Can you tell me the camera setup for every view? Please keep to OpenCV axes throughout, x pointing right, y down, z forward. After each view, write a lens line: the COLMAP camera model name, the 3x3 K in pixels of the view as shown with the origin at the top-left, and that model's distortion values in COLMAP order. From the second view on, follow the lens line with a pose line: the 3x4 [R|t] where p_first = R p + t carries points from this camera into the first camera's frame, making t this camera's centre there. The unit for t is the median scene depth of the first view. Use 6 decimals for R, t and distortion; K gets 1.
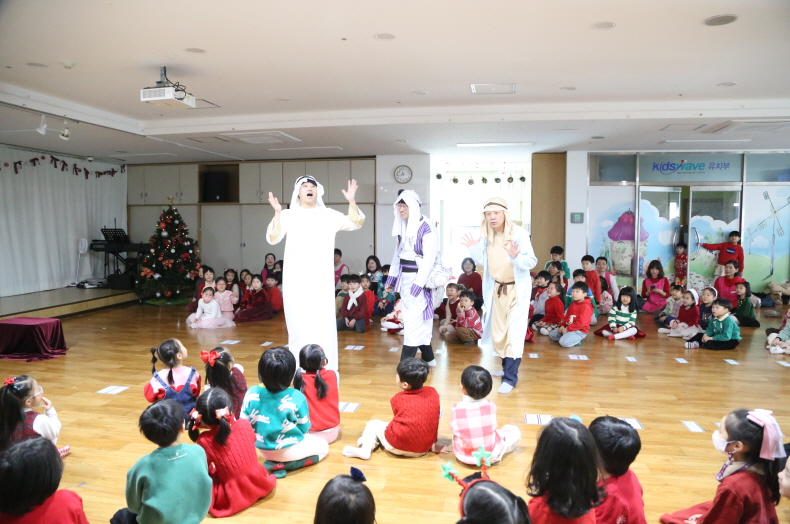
lens RADIAL K [[543.1, 0, 392.5], [0, 543.1, 269.1], [0, 0, 1]] dist [-0.112981, 0.071178]
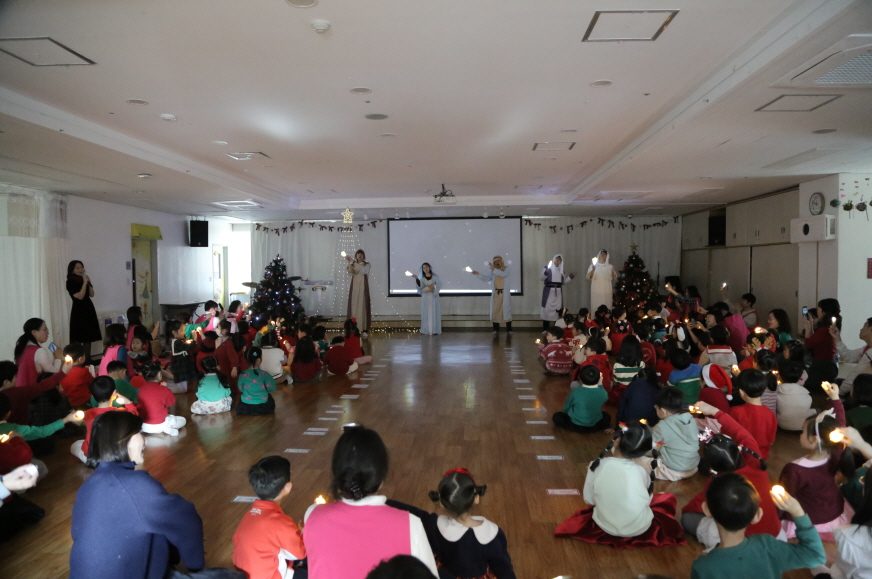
lens RADIAL K [[597.2, 0, 438.2], [0, 597.2, 290.6], [0, 0, 1]] dist [-0.116853, 0.064122]
pose [[0.127554, 0.034066, -0.991246, 0.877084], [-0.071596, 0.997119, 0.025055, -0.034045], [0.989244, 0.067774, 0.129626, 0.398044]]
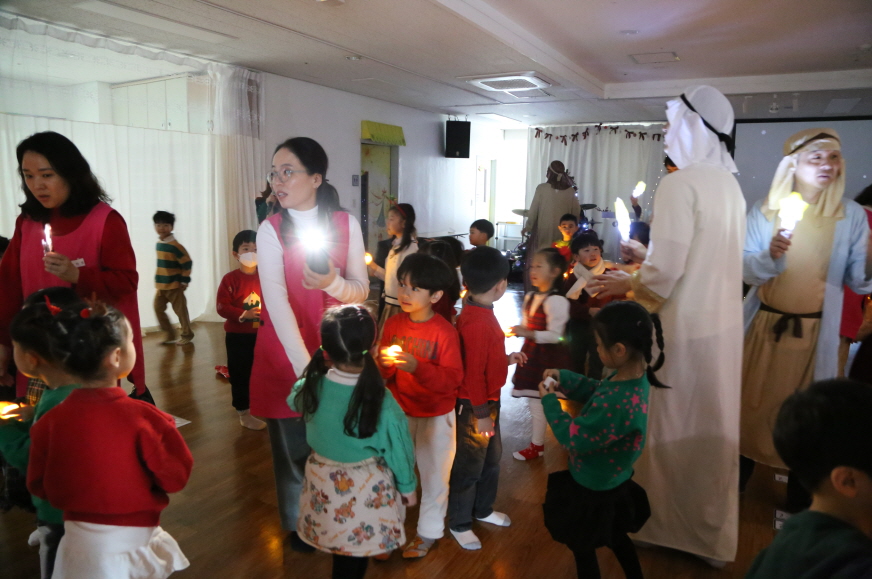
lens RADIAL K [[597.2, 0, 438.2], [0, 597.2, 290.6], [0, 0, 1]] dist [-0.116853, 0.064122]
pose [[-0.314115, 0.147453, -0.937864, 0.399443], [-0.095089, 0.978011, 0.185613, -0.024782], [0.944611, 0.147485, -0.293187, 0.308218]]
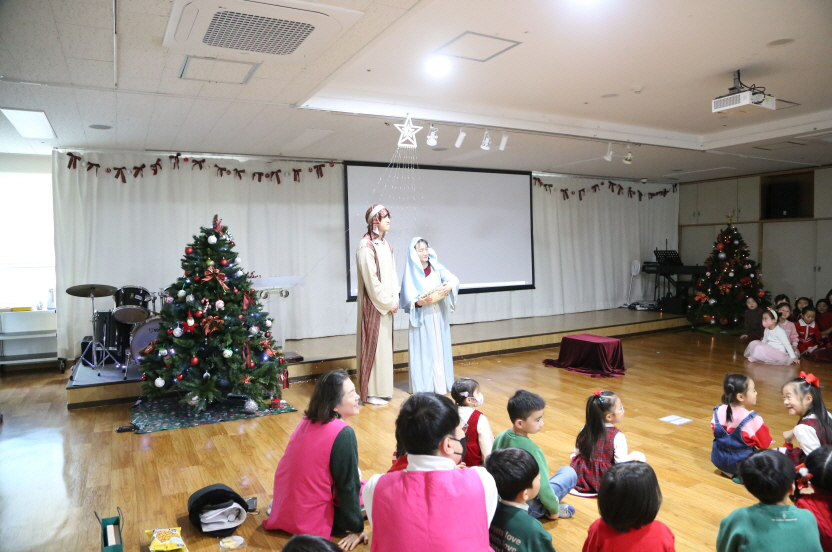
lens RADIAL K [[571.4, 0, 418.4], [0, 571.4, 276.7], [0, 0, 1]] dist [-0.117190, 0.065417]
pose [[0.638005, 0.018926, -0.769800, -0.028447], [-0.040553, 0.999136, -0.009045, -0.000509], [0.768964, 0.036988, 0.638221, -0.002717]]
